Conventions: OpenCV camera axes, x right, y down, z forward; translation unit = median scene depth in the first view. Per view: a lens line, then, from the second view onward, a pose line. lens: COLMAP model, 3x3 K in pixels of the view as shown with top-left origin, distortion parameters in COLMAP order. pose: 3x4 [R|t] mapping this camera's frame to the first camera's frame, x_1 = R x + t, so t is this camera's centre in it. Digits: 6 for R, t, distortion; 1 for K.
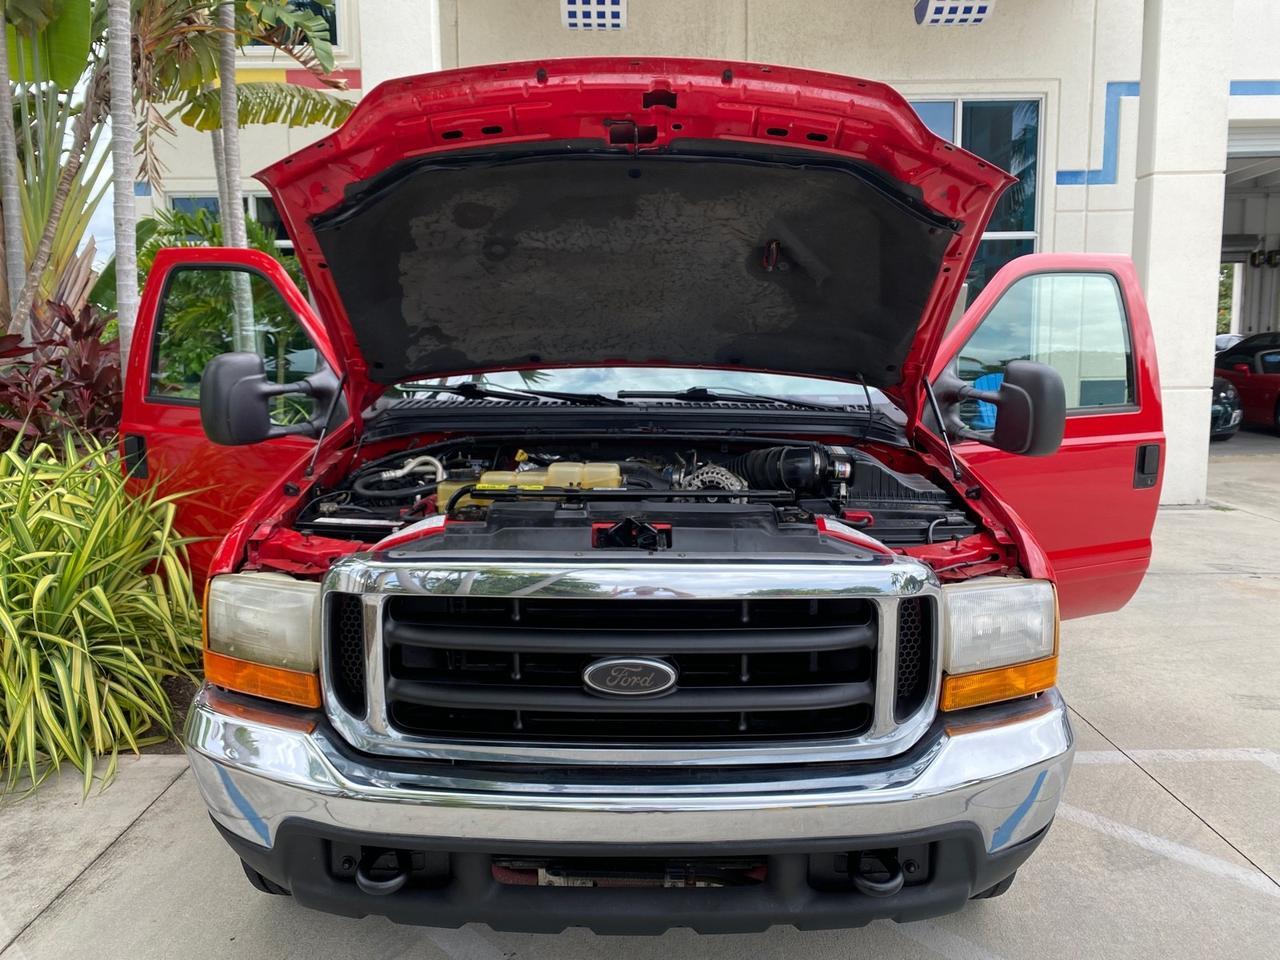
lens RADIAL K [[989.9, 0, 640.1], [0, 989.9, 478.1], [0, 0, 1]] dist [0.021573, -0.023976]
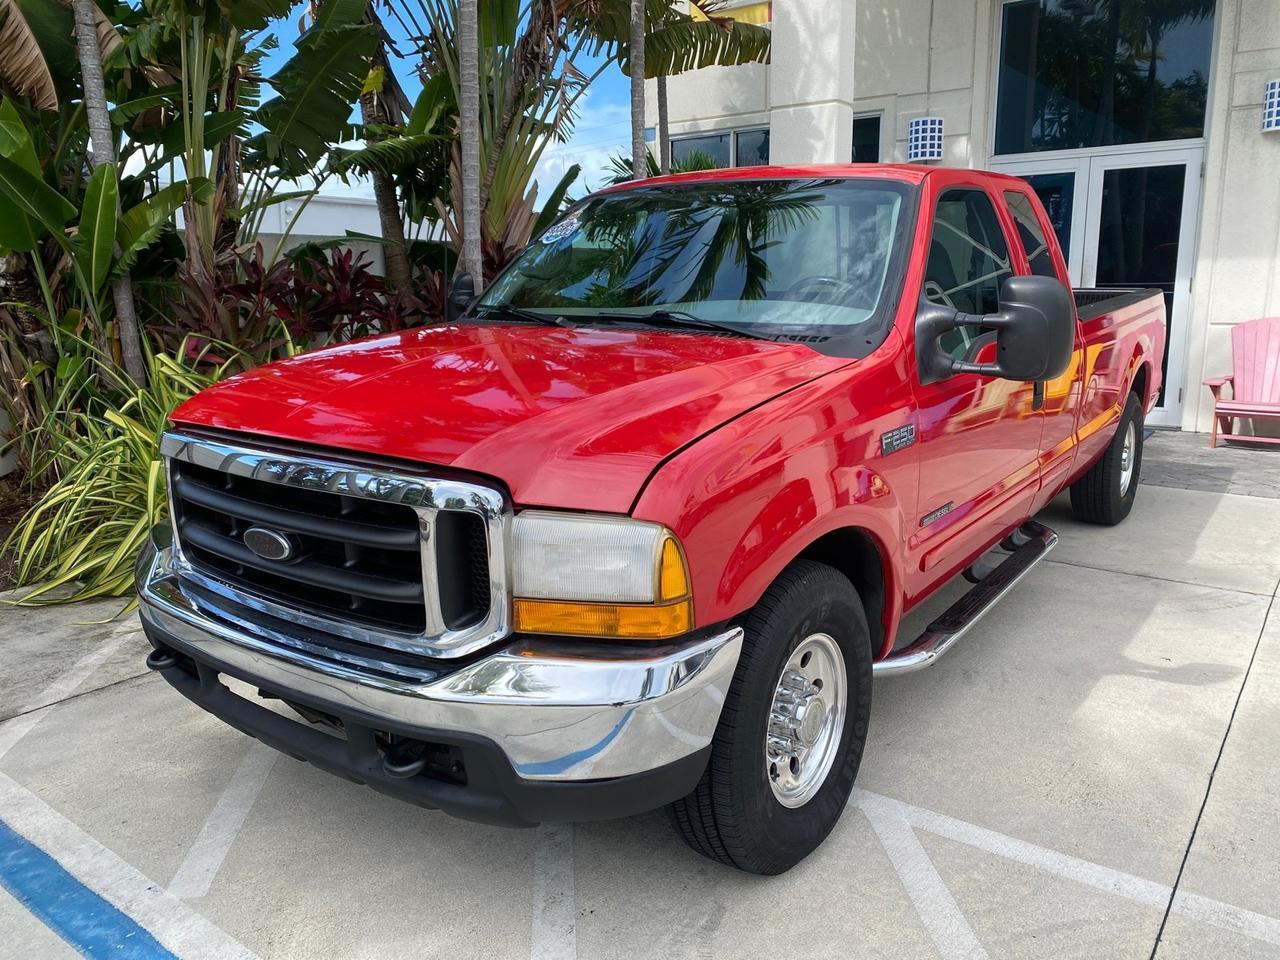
lens RADIAL K [[989.9, 0, 647.1], [0, 989.9, 473.0], [0, 0, 1]] dist [0.021573, -0.023976]
pose [[0.813918, 0.107217, -0.571001, 0.698894], [-0.071019, 0.993814, 0.085377, -0.015899], [0.576623, -0.028938, 0.816498, 0.182512]]
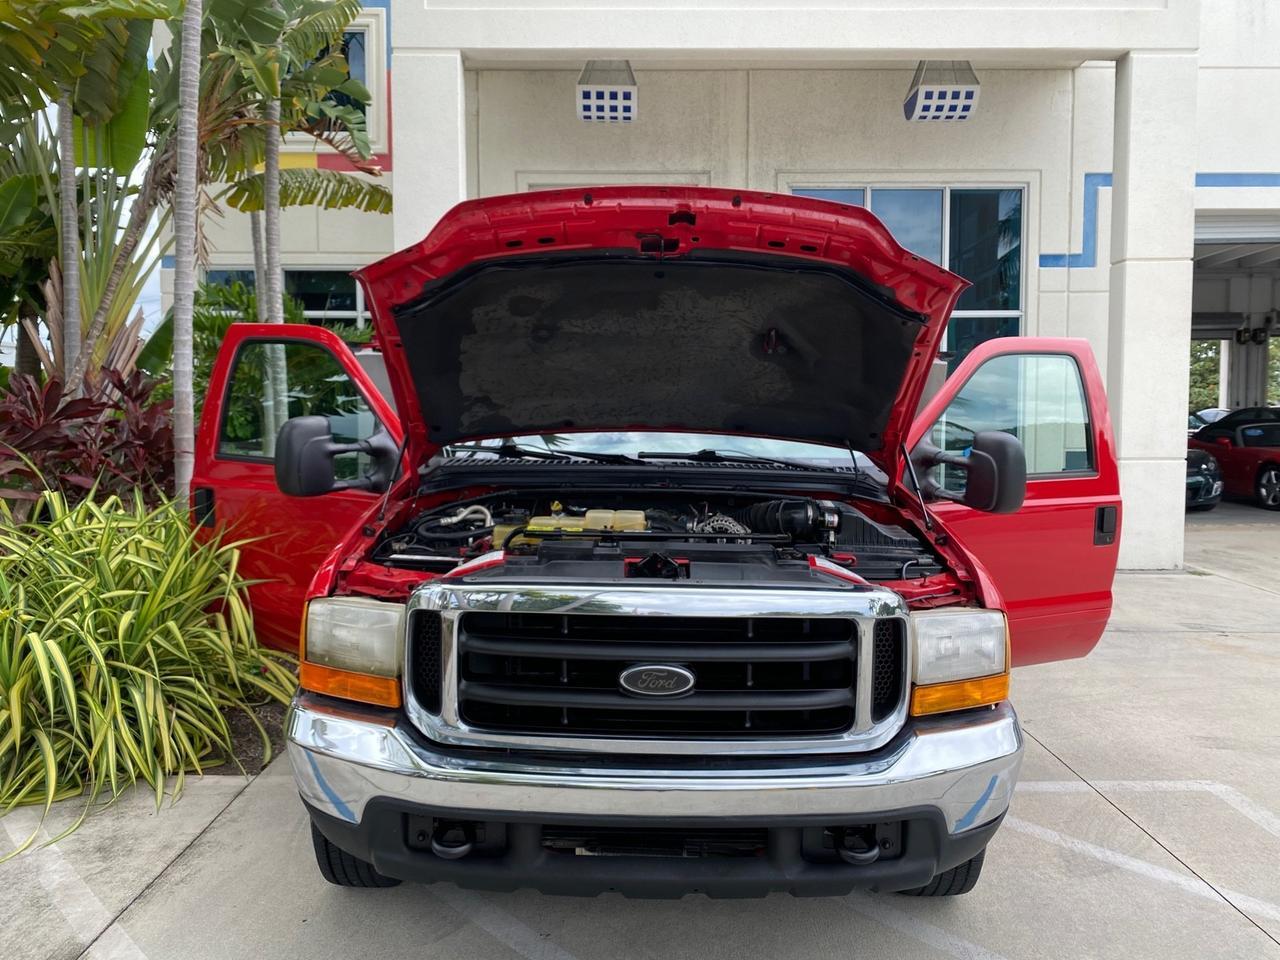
lens RADIAL K [[950.8, 0, 644.5], [0, 950.8, 473.3], [0, 0, 1]] dist [0.018137, -0.049587]
pose [[0.999946, 0.010398, -0.000874, -0.018085], [-0.010434, 0.997508, -0.069785, 0.017038], [0.000146, 0.069790, 0.997562, -0.132713]]
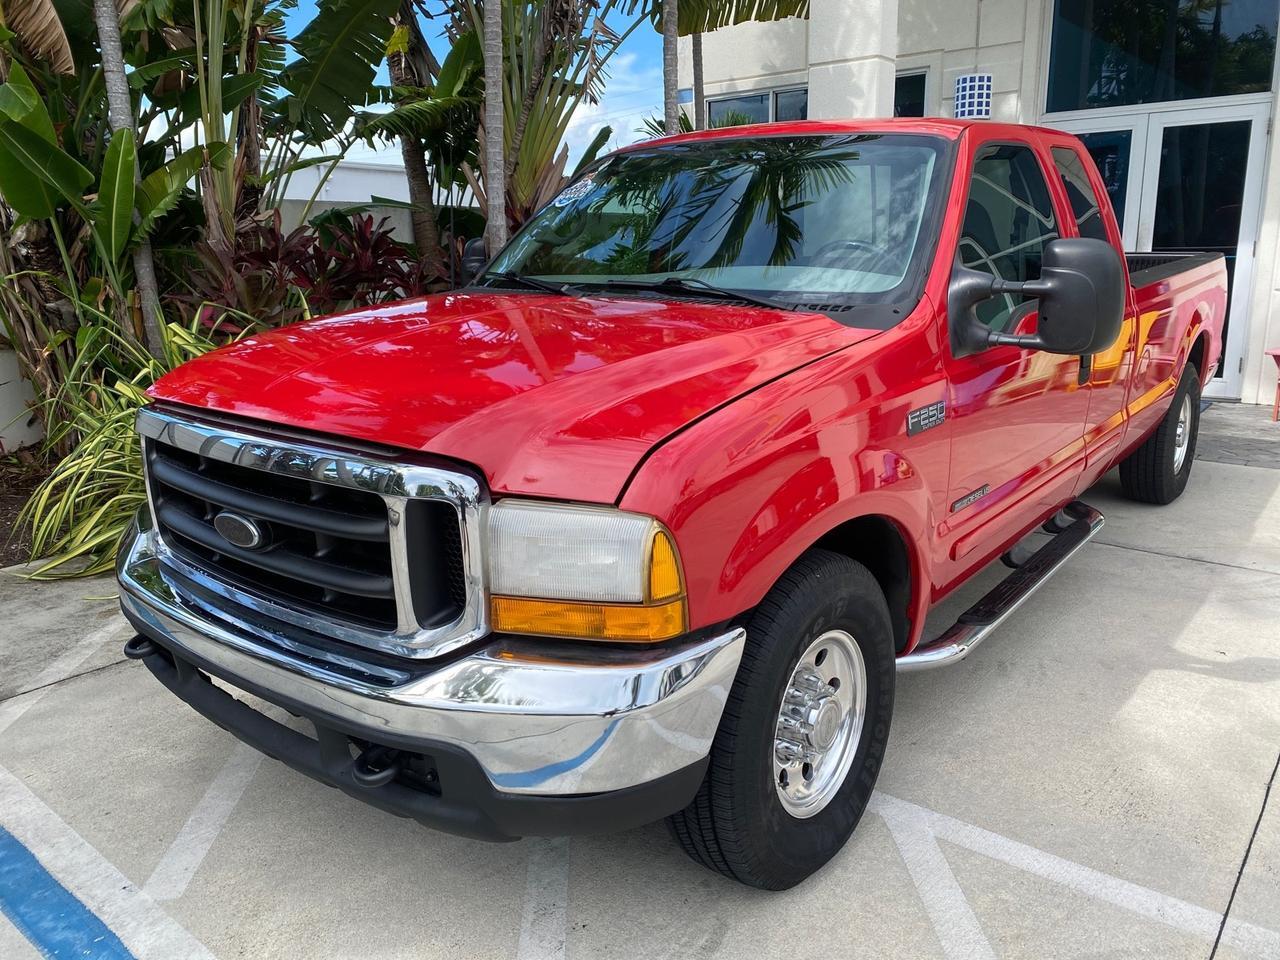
lens RADIAL K [[989.9, 0, 645.2], [0, 989.9, 467.7], [0, 0, 1]] dist [0.021573, -0.023976]
pose [[0.786836, 0.127400, -0.603870, 0.685800], [-0.071736, 0.990709, 0.115540, -0.024159], [0.612979, -0.047592, 0.788664, 0.259307]]
